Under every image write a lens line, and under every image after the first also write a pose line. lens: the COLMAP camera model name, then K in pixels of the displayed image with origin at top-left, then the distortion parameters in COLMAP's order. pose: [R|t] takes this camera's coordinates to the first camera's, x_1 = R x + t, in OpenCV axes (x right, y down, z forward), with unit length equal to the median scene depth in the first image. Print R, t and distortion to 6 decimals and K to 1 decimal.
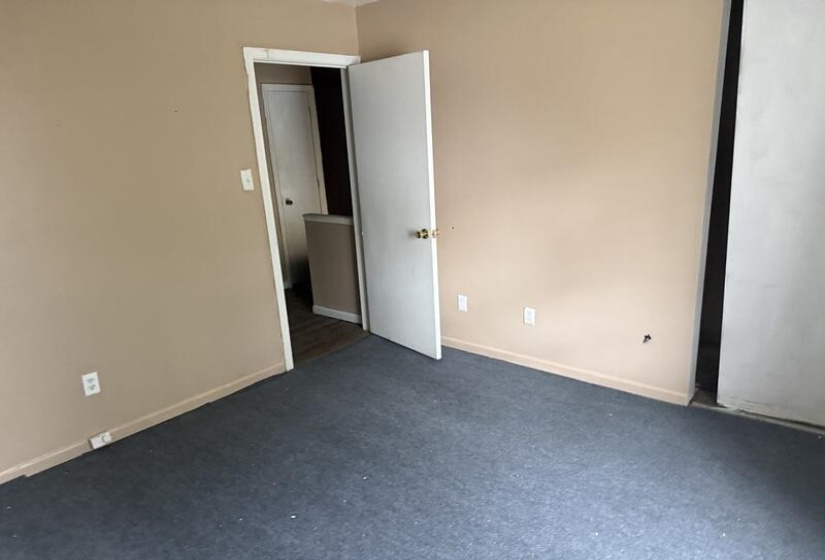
lens RADIAL K [[581.5, 0, 412.5], [0, 581.5, 280.0], [0, 0, 1]] dist [0.134160, -0.186626]
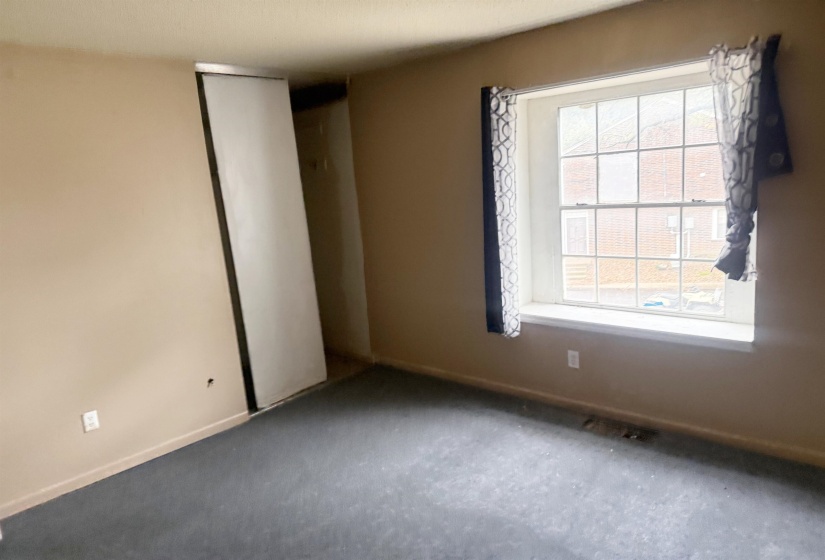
lens RADIAL K [[581.5, 0, 412.5], [0, 581.5, 280.0], [0, 0, 1]] dist [0.134160, -0.186626]
pose [[0.047347, -0.128416, 0.990589, -0.741119], [0.317967, 0.942053, 0.106926, -0.093964], [-0.946919, 0.309912, 0.085435, 0.470445]]
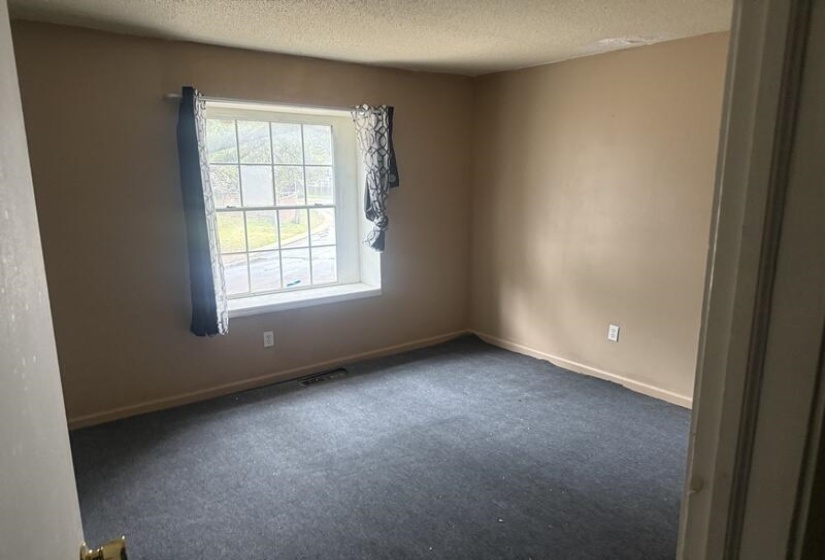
lens RADIAL K [[581.5, 0, 412.5], [0, 581.5, 280.0], [0, 0, 1]] dist [0.134160, -0.186626]
pose [[-0.974320, 0.011068, 0.224895, -0.222887], [0.103463, 0.909113, 0.403496, -0.352926], [-0.199989, 0.416403, -0.886912, 1.386881]]
